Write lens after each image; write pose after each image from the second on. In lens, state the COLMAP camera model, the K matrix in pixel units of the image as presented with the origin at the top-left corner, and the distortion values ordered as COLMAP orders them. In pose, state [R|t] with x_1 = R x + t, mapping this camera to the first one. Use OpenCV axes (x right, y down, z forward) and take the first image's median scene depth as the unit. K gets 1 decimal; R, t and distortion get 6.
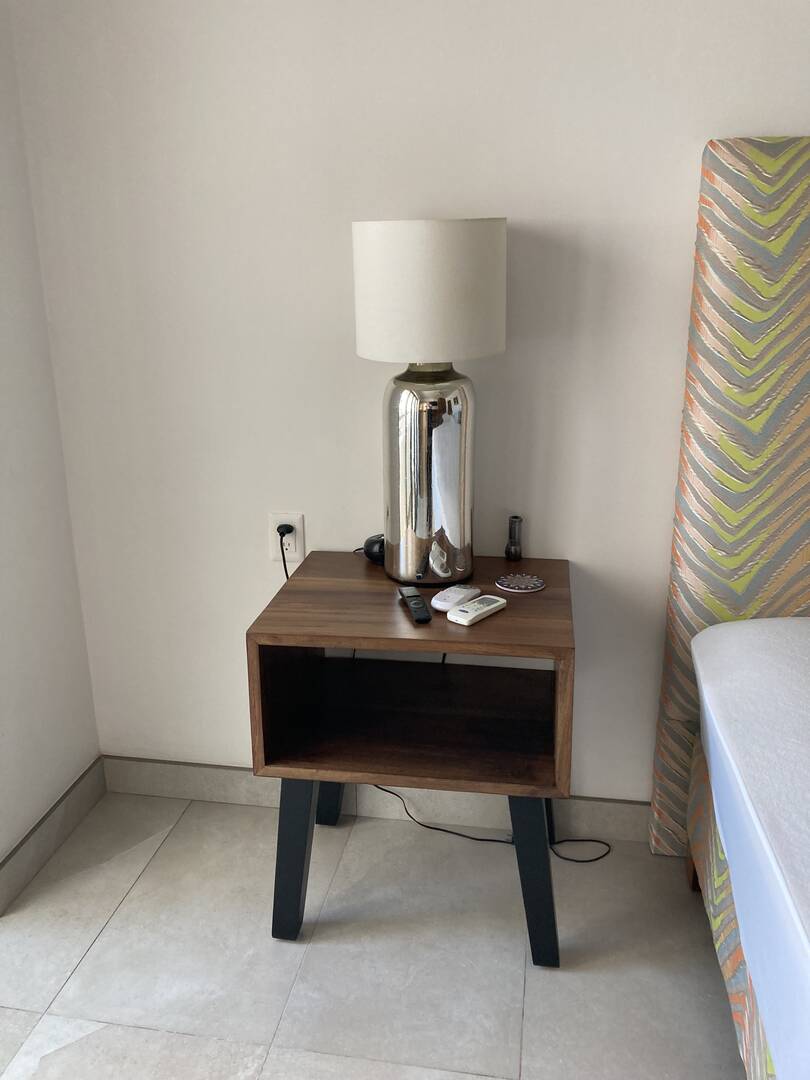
lens RADIAL K [[875.2, 0, 398.9], [0, 875.2, 535.1], [0, 0, 1]] dist [0.041431, -0.044698]
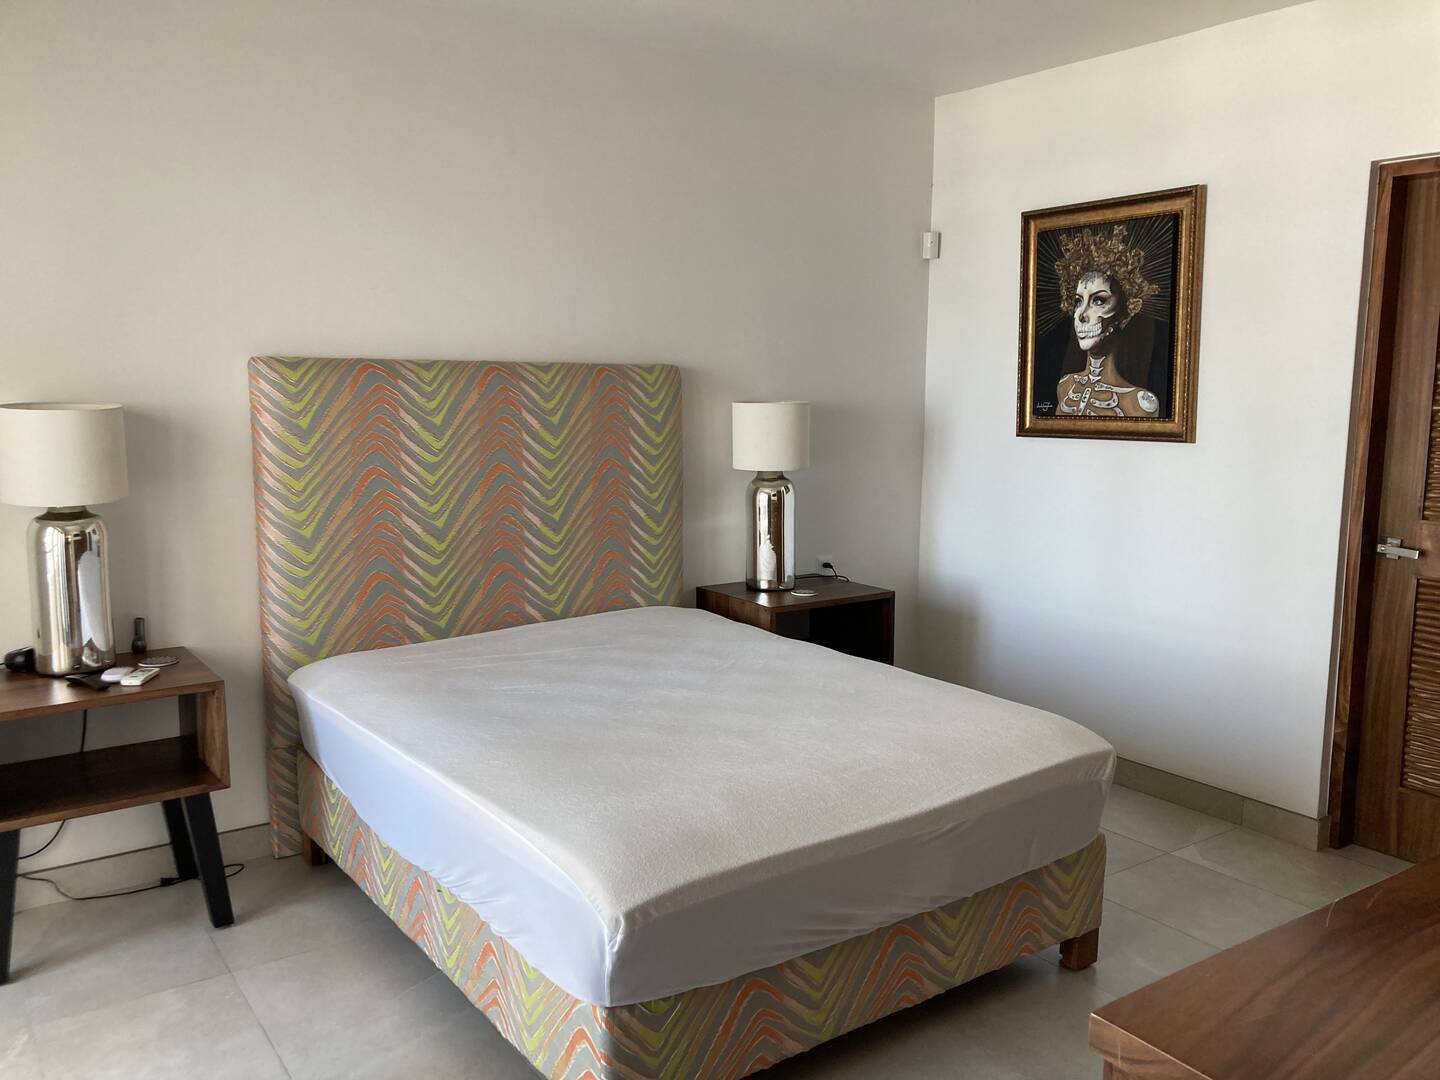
lens RADIAL K [[1167.0, 0, 714.2], [0, 1167.0, 527.3], [0, 0, 1]] dist [0.041431, -0.044698]
pose [[0.704548, -0.076283, 0.705544, -0.537851], [0.189628, 0.978292, -0.083587, 0.172344], [-0.683852, 0.192682, 0.703719, -0.931132]]
